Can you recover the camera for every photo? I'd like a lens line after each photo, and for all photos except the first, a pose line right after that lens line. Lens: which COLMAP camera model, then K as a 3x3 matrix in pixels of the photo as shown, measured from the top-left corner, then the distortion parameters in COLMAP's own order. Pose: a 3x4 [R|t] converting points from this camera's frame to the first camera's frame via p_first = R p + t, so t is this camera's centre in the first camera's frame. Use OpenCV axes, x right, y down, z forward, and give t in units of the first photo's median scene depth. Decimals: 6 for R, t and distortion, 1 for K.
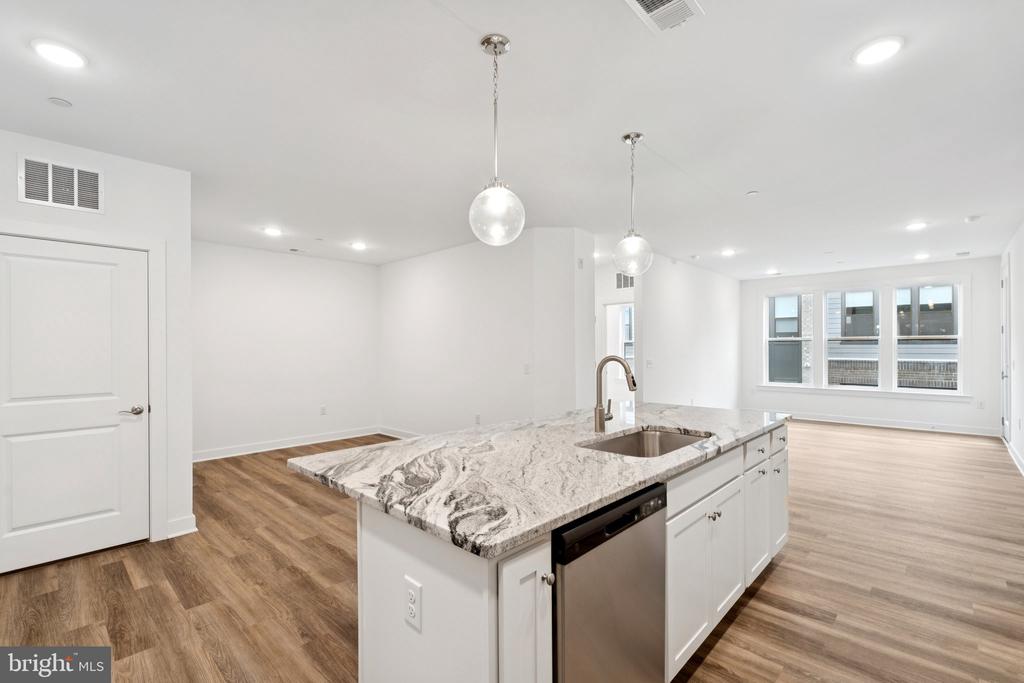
lens RADIAL K [[449.8, 0, 509.7], [0, 449.8, 340.9], [0, 0, 1]] dist [0.002390, 0.000770]
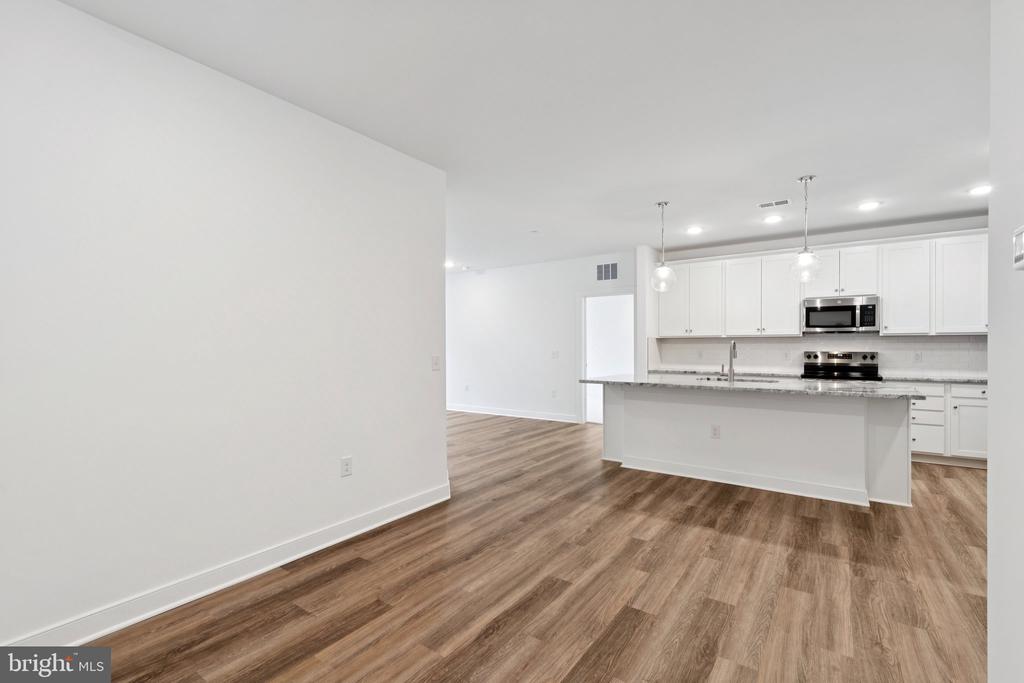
lens RADIAL K [[449.8, 0, 509.1], [0, 449.8, 349.4], [0, 0, 1]] dist [0.002390, 0.000770]
pose [[-0.133444, -0.009717, 0.991009, -1.218914], [-0.020222, 0.999770, 0.007080, 0.057506], [-0.990850, -0.019096, -0.133610, 1.732518]]
